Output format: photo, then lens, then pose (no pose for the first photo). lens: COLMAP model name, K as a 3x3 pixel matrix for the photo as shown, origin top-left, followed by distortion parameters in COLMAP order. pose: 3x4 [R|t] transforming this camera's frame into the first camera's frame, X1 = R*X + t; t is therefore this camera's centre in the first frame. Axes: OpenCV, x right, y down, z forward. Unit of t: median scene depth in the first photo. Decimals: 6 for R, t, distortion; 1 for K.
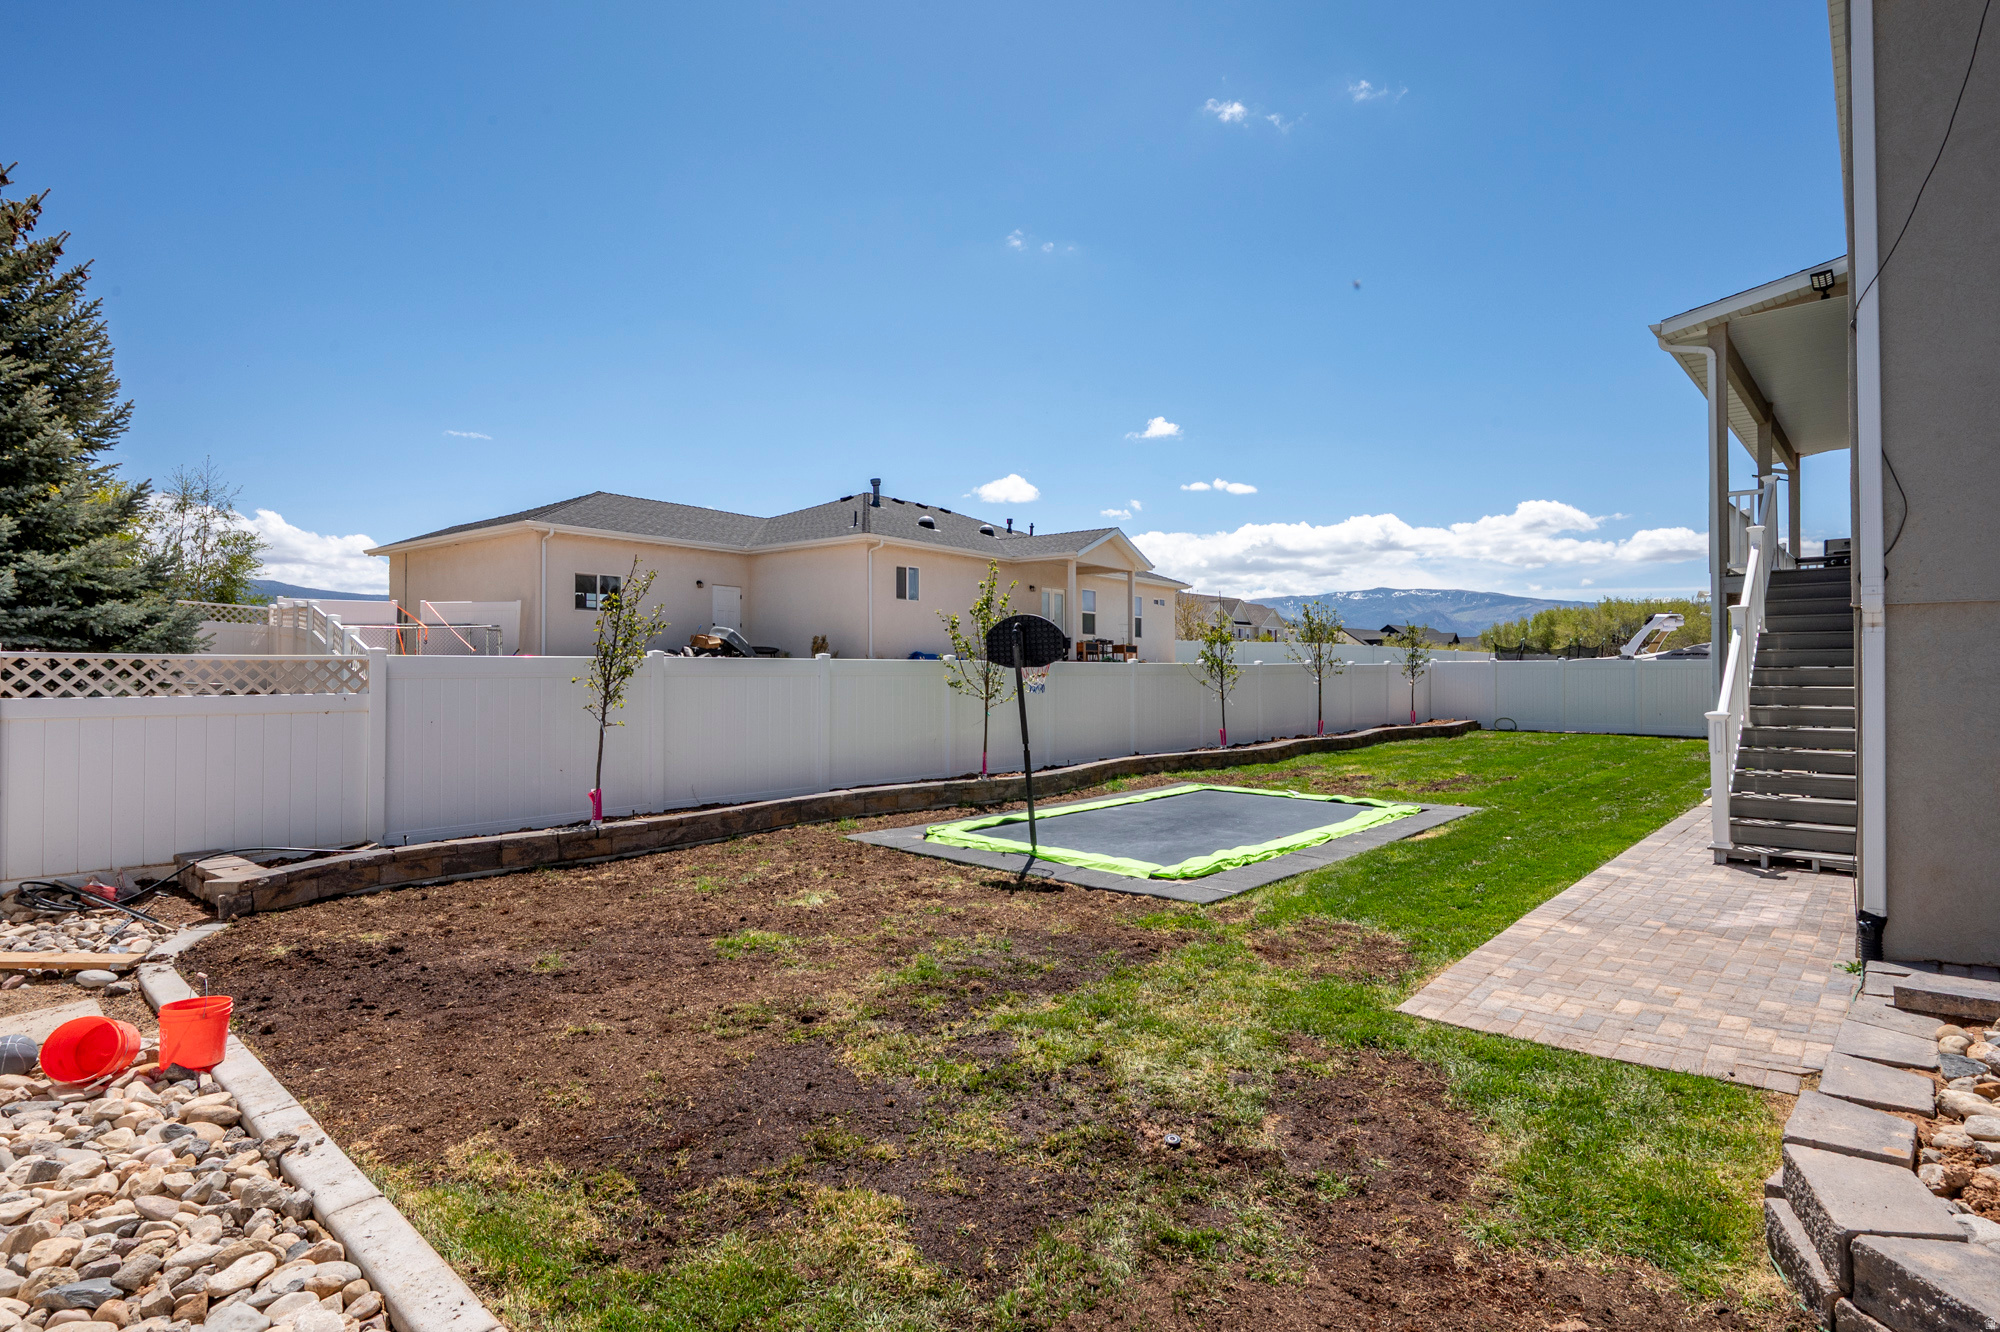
lens RADIAL K [[982.9, 0, 1006.8], [0, 982.9, 667.2], [0, 0, 1]] dist [0.000645, -0.000066]
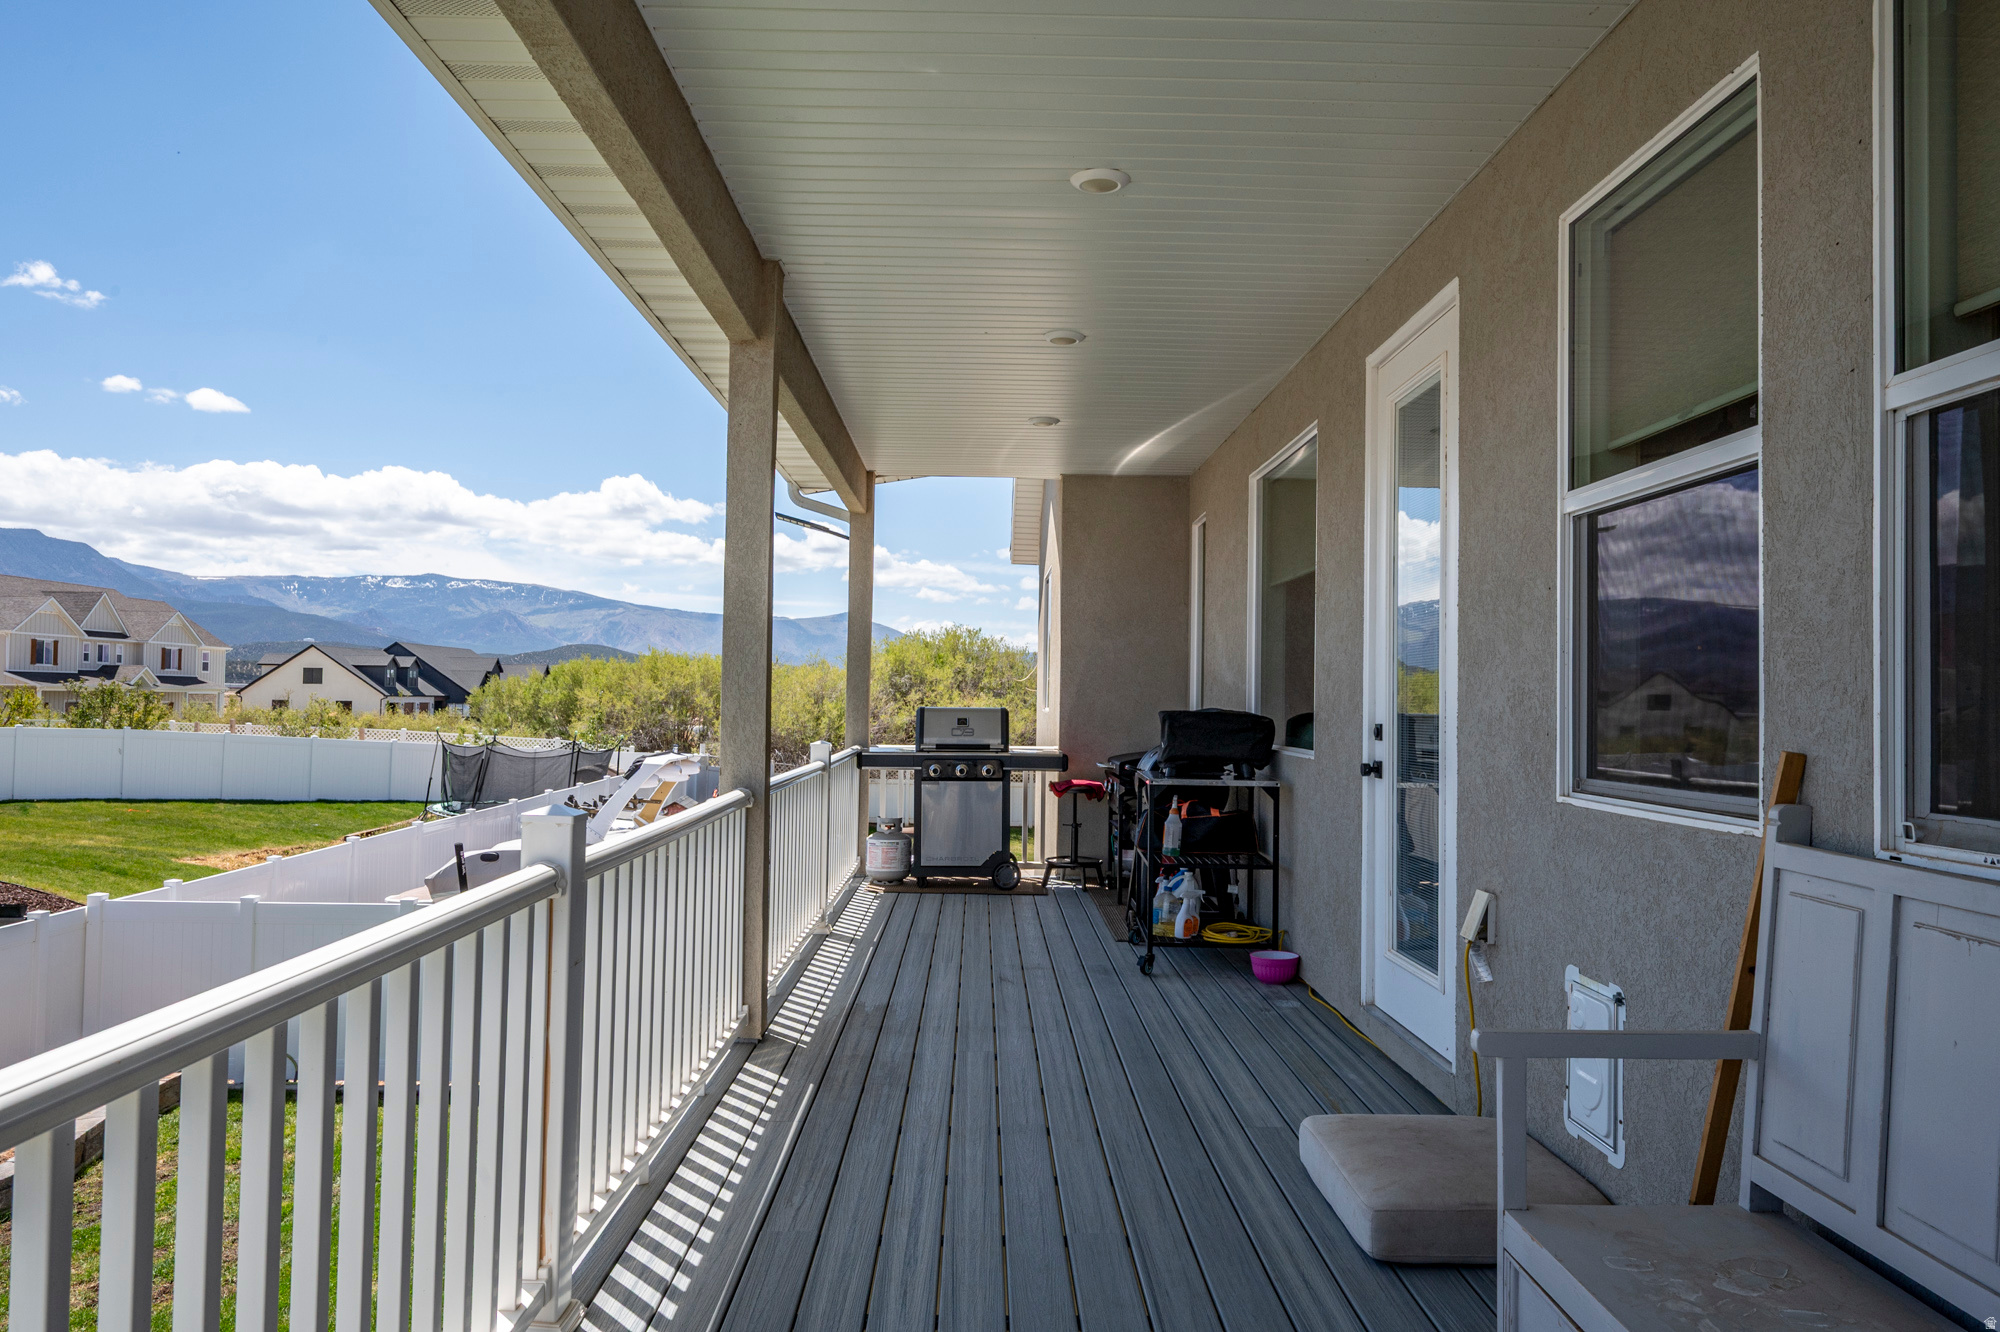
lens RADIAL K [[1349.1, 0, 1000.6], [0, 1349.1, 662.9], [0, 0, 1]] dist [-0.005102, -0.001856]
pose [[0.724129, 0.033215, 0.688864, 0.165987], [-0.023197, 0.999447, -0.023807, -0.045193], [-0.689274, 0.001260, 0.724499, 0.201732]]
